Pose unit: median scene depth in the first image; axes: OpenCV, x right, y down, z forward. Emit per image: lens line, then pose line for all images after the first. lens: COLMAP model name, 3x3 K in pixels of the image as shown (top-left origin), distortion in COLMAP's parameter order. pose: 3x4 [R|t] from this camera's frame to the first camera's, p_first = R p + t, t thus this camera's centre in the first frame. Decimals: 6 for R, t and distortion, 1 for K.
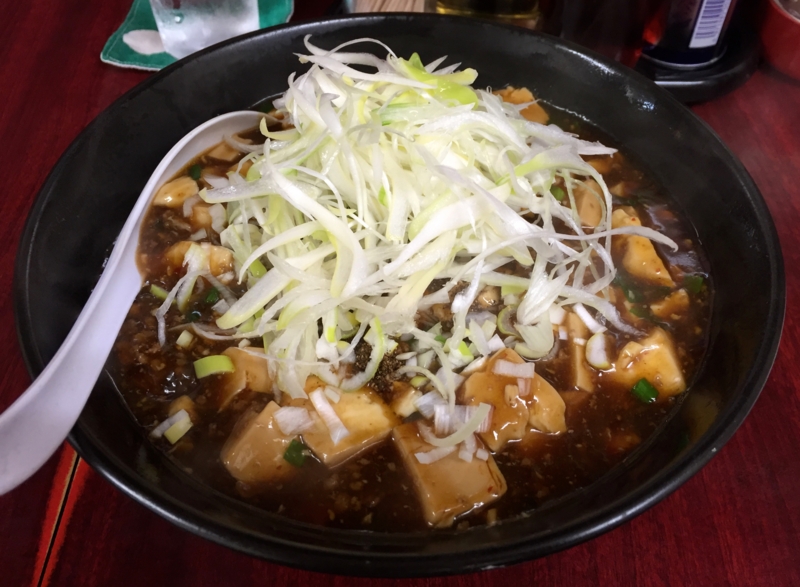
lens RADIAL K [[765.0, 0, 435.7], [0, 765.0, 292.6], [0, 0, 1]] dist [0.047362, 0.000041]
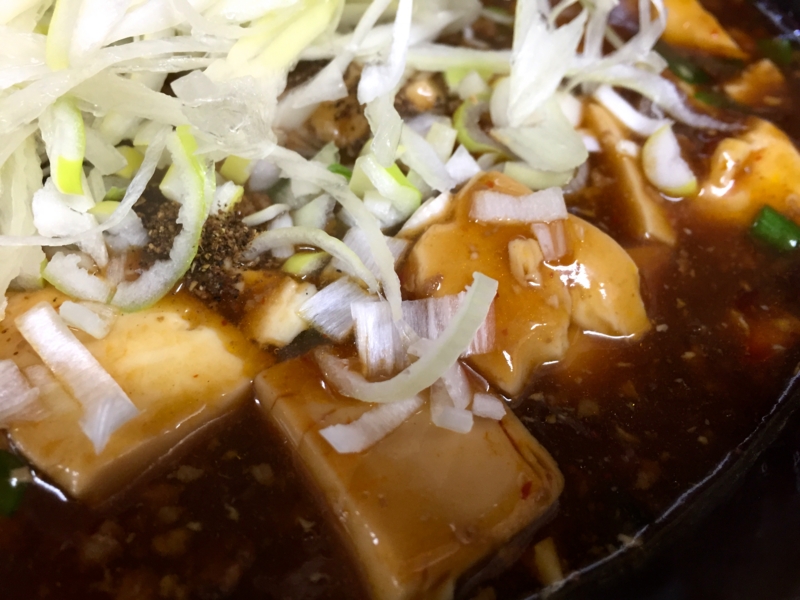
lens RADIAL K [[693.4, 0, 414.2], [0, 693.4, 302.3], [0, 0, 1]] dist [0.067605, -0.171501]
pose [[0.978668, -0.129017, 0.159886, -0.025971], [0.125466, 0.991577, 0.032147, 0.130802], [-0.162687, -0.011401, 0.986612, 0.603162]]
